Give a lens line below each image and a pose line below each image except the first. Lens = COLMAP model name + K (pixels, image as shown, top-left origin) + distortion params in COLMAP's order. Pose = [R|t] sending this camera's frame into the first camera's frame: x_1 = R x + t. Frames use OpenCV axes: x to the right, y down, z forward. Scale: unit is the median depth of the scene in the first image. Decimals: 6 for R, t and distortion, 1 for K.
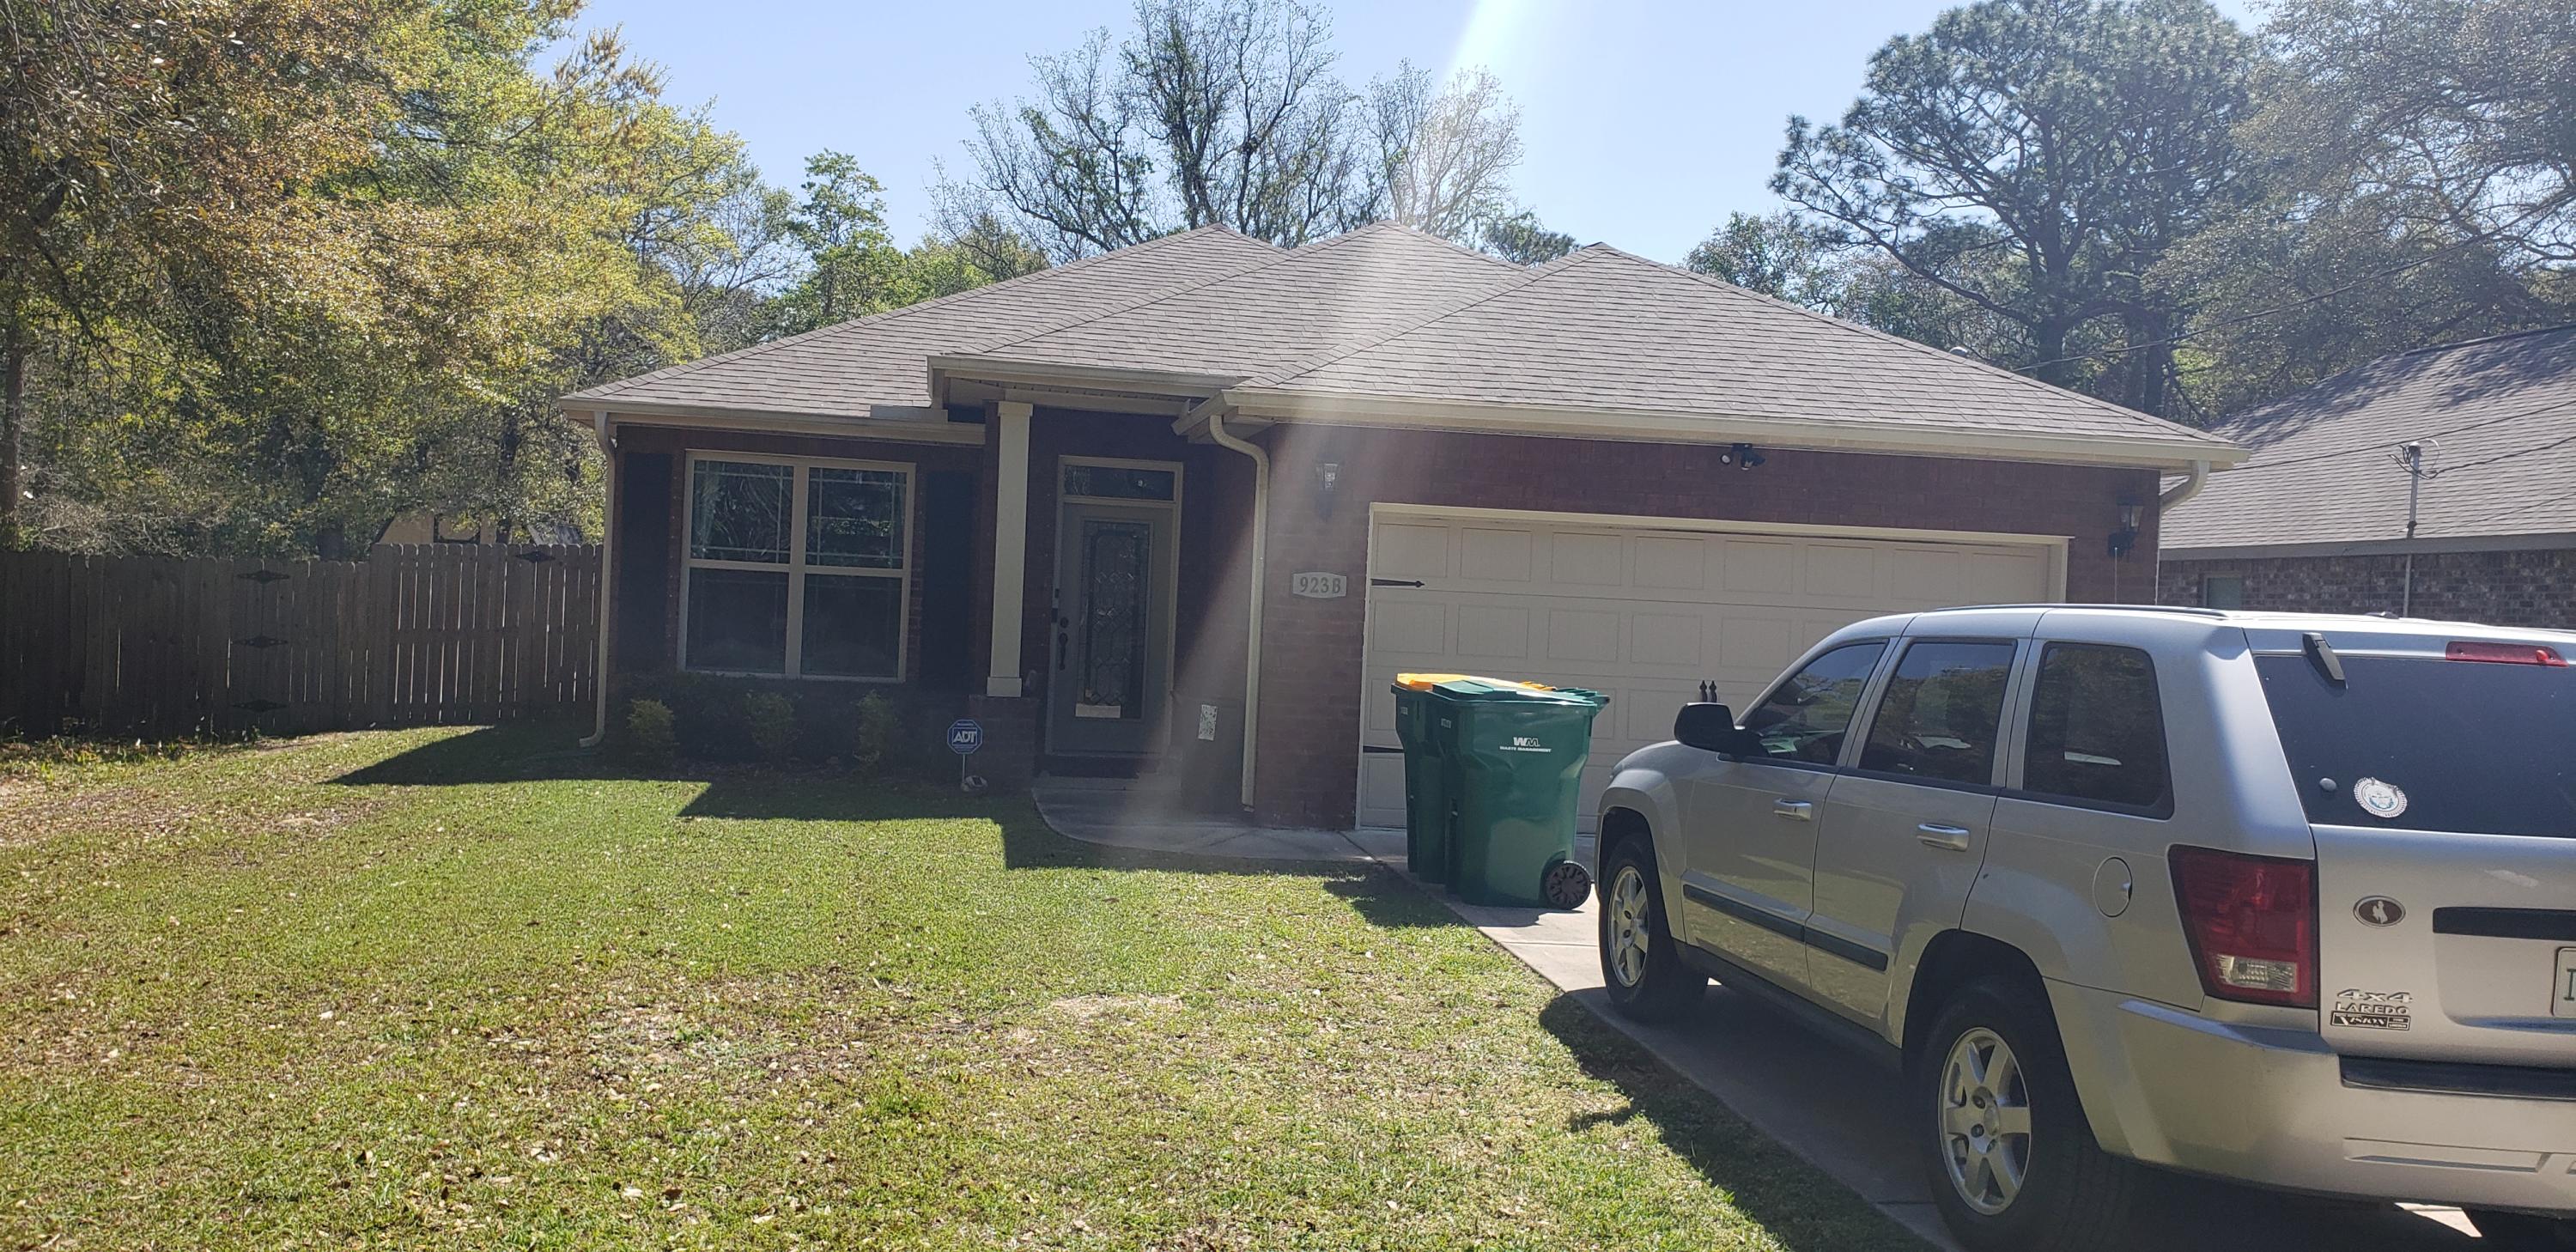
lens RADIAL K [[2008.0, 0, 1297.1], [0, 2008.0, 621.3], [0, 0, 1]] dist [0.086555, -0.125506]
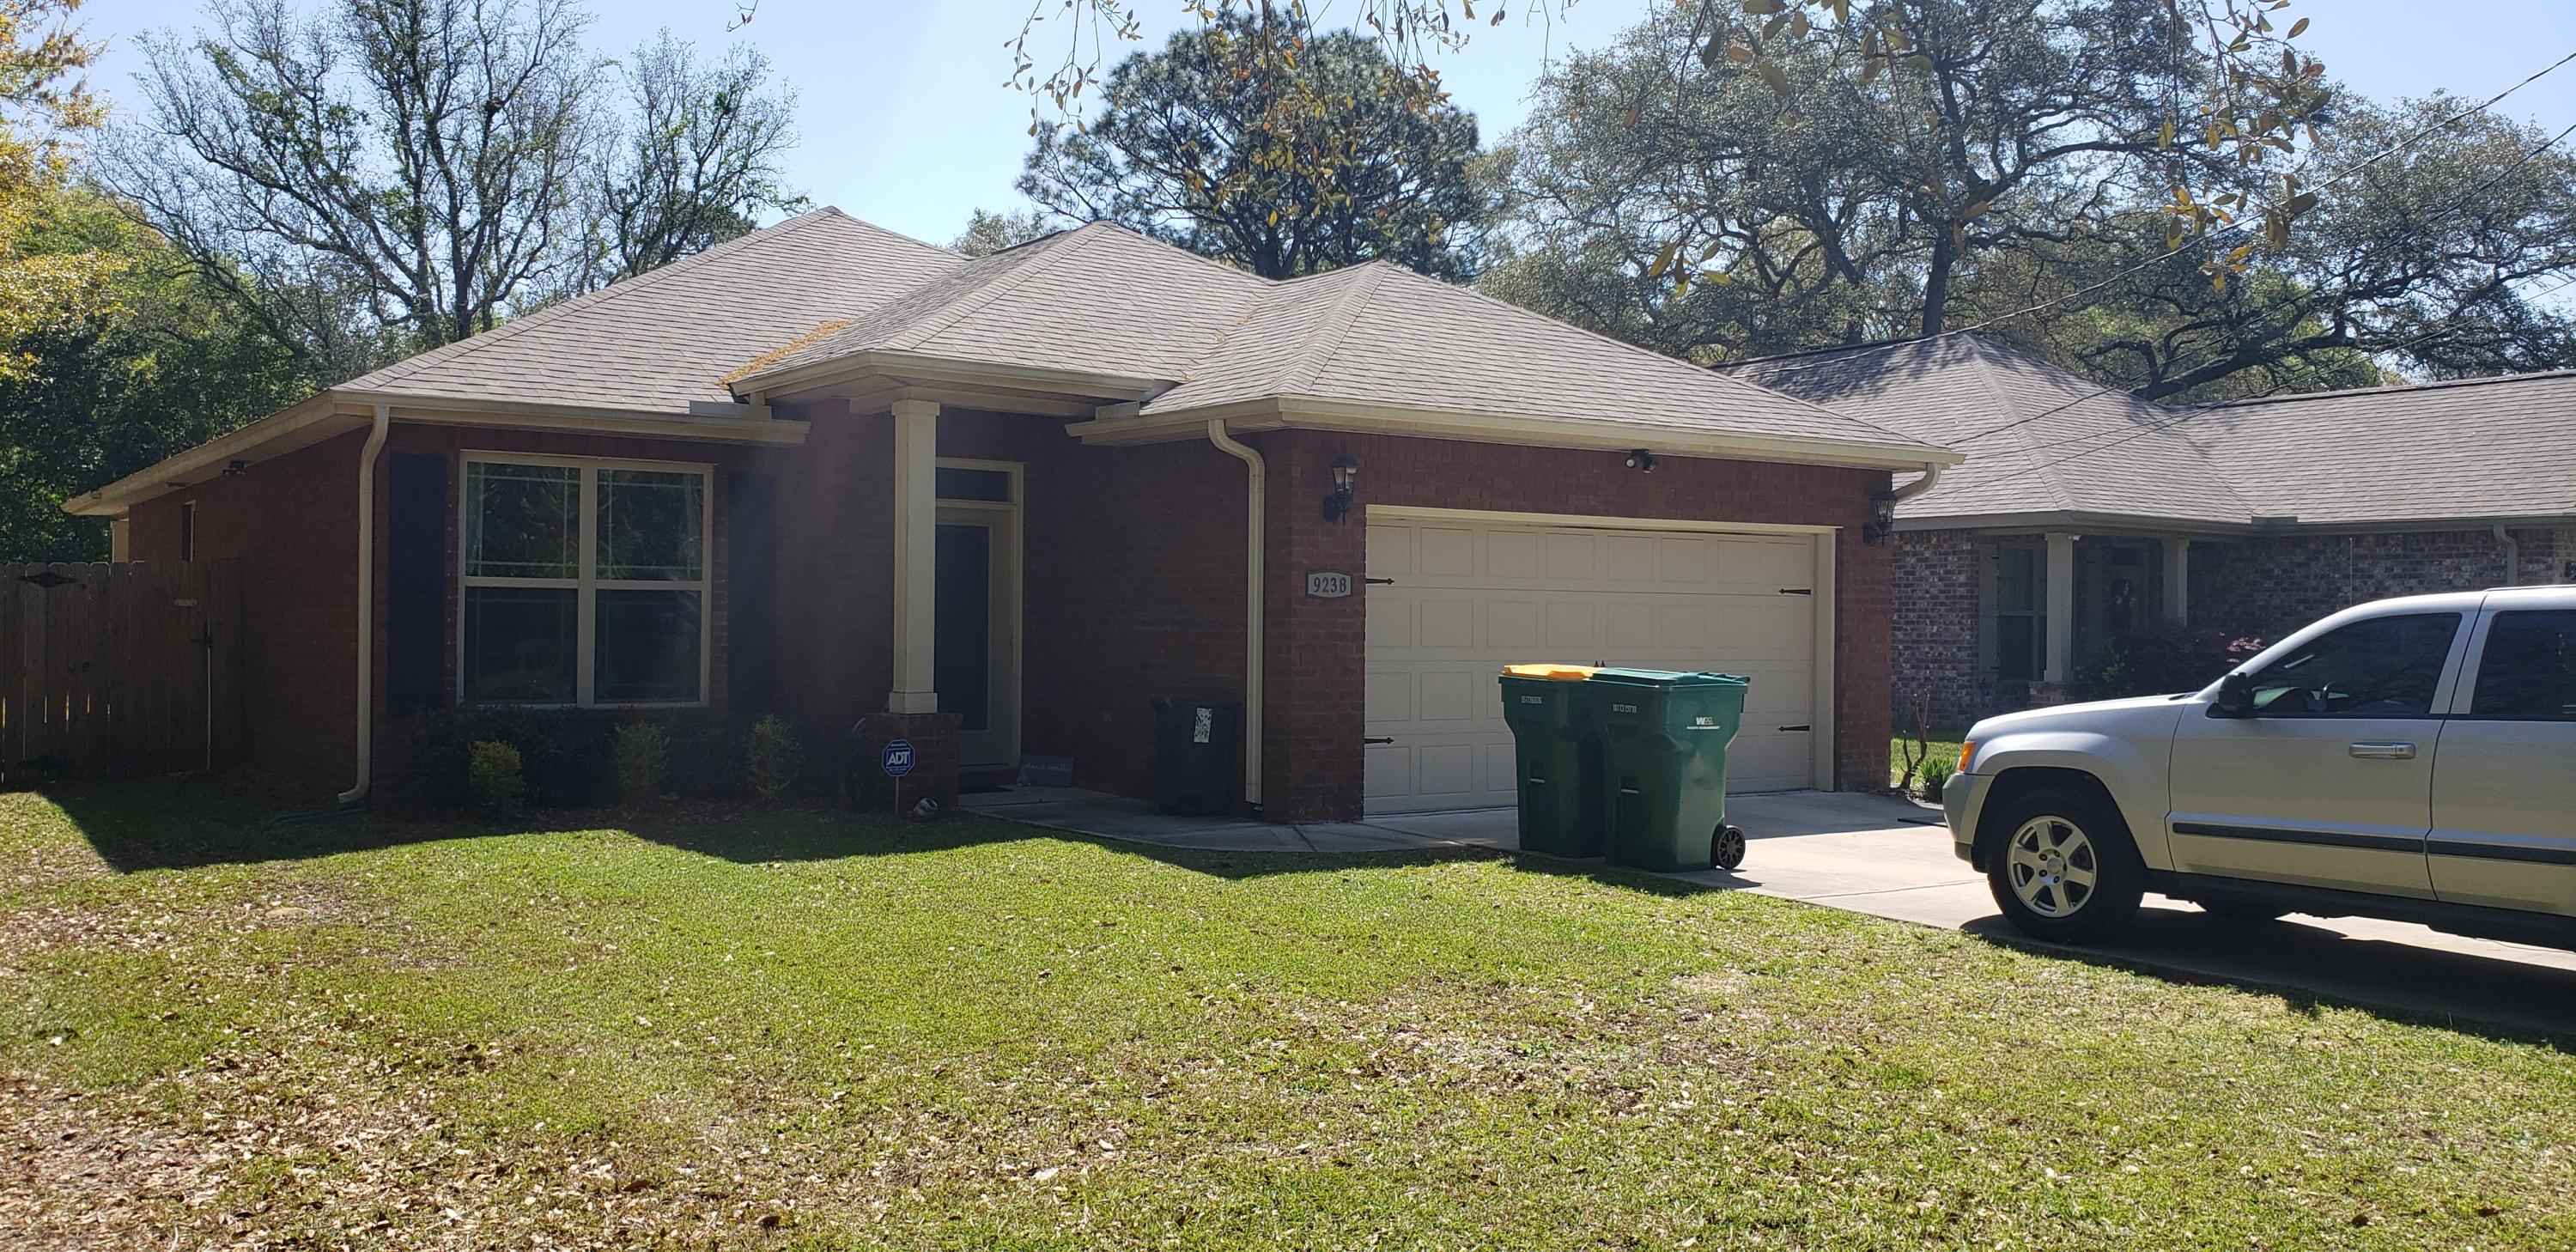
lens RADIAL K [[2008.0, 0, 1294.6], [0, 2008.0, 611.0], [0, 0, 1]] dist [0.086555, -0.125506]
pose [[0.896002, -0.034939, 0.442673, -0.114777], [0.034782, 0.999359, 0.008476, -0.003511], [-0.442686, 0.007803, 0.896643, 0.020489]]
